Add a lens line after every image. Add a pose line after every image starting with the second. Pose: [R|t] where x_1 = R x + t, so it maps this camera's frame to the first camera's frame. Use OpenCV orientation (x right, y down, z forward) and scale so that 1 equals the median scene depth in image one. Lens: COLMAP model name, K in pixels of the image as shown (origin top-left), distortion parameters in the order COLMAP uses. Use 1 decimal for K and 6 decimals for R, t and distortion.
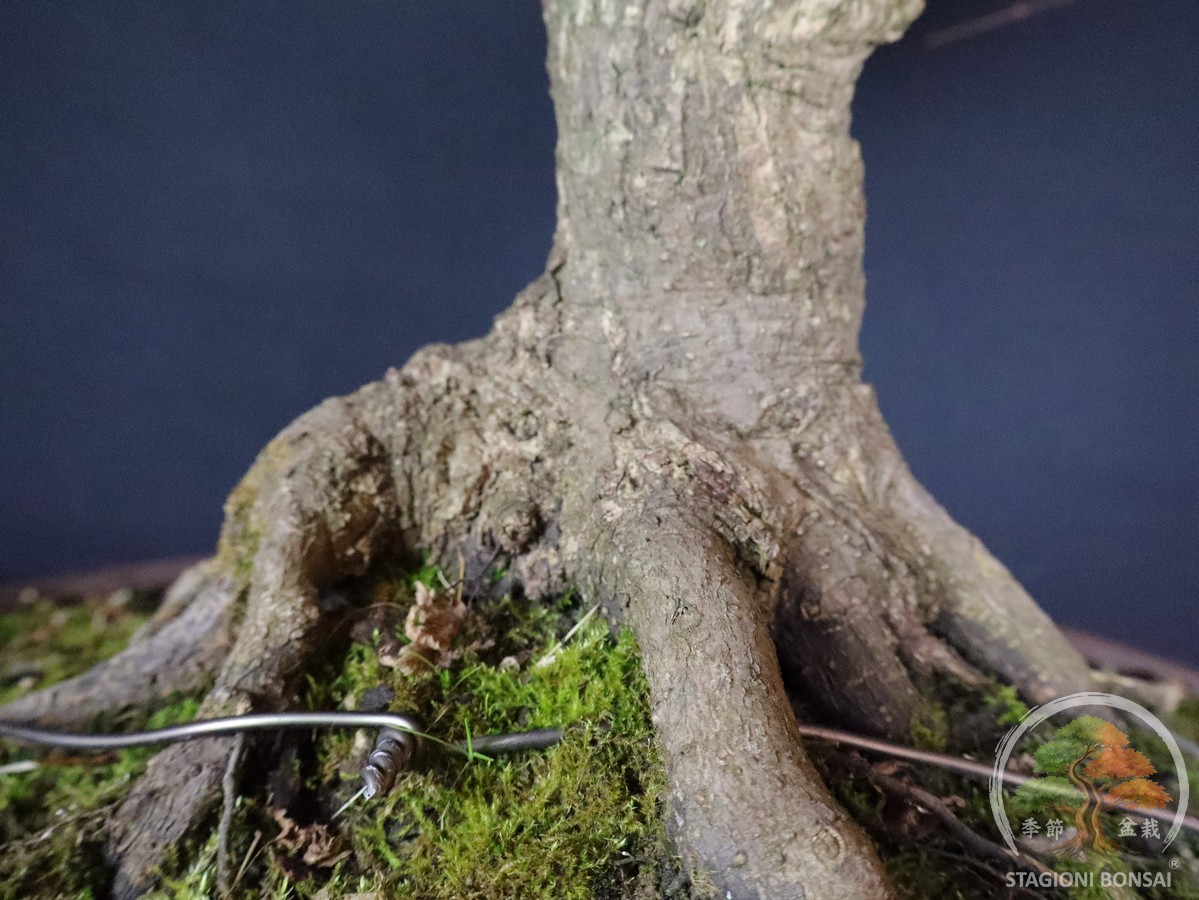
lens RADIAL K [[1167.7, 0, 599.5], [0, 1167.7, 450.0], [0, 0, 1]] dist [0.002561, 0.001466]
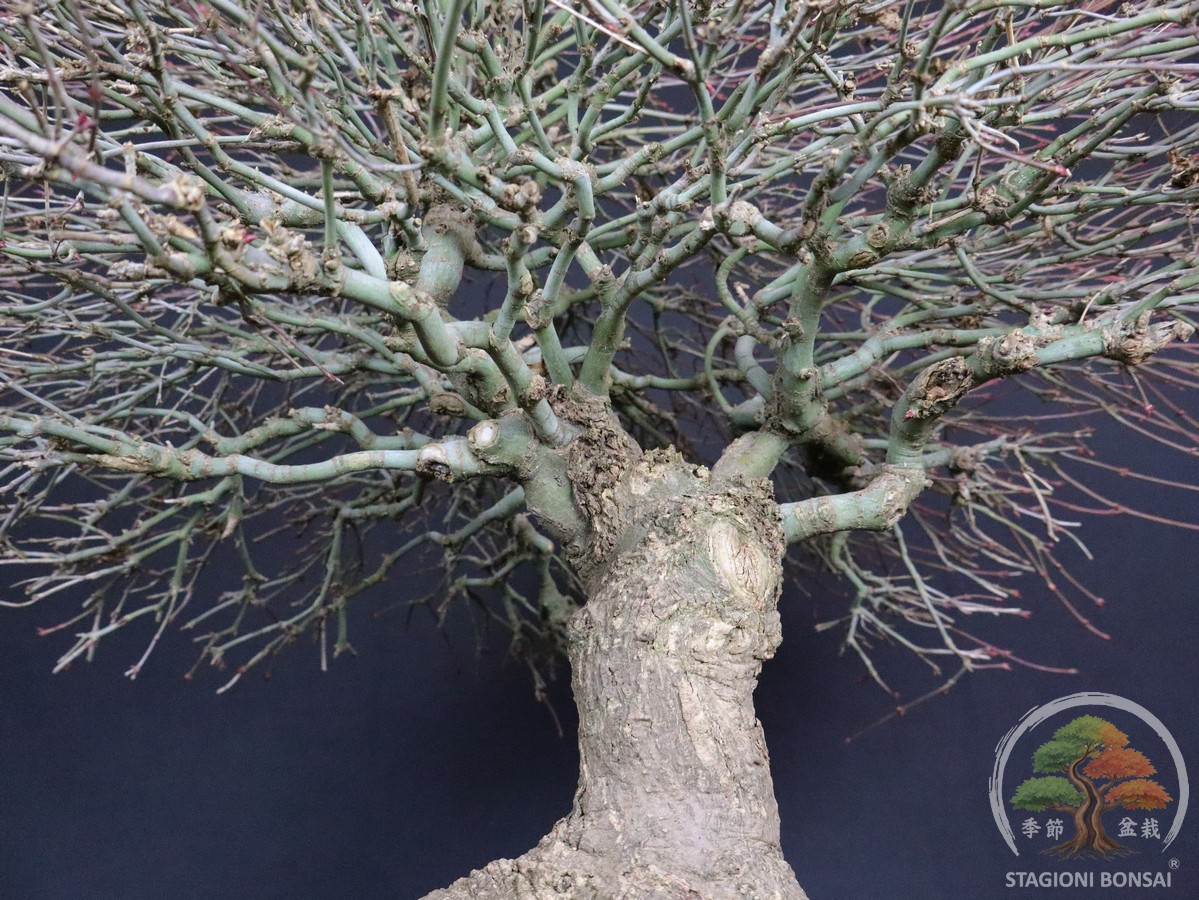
lens RADIAL K [[1167.7, 0, 599.5], [0, 1167.7, 450.0], [0, 0, 1]] dist [0.002561, 0.001466]
pose [[0.998737, -0.050200, 0.002234, 0.010067], [0.039881, 0.764808, -0.643023, 0.549732], [0.030571, 0.642299, 0.765844, -0.570535]]
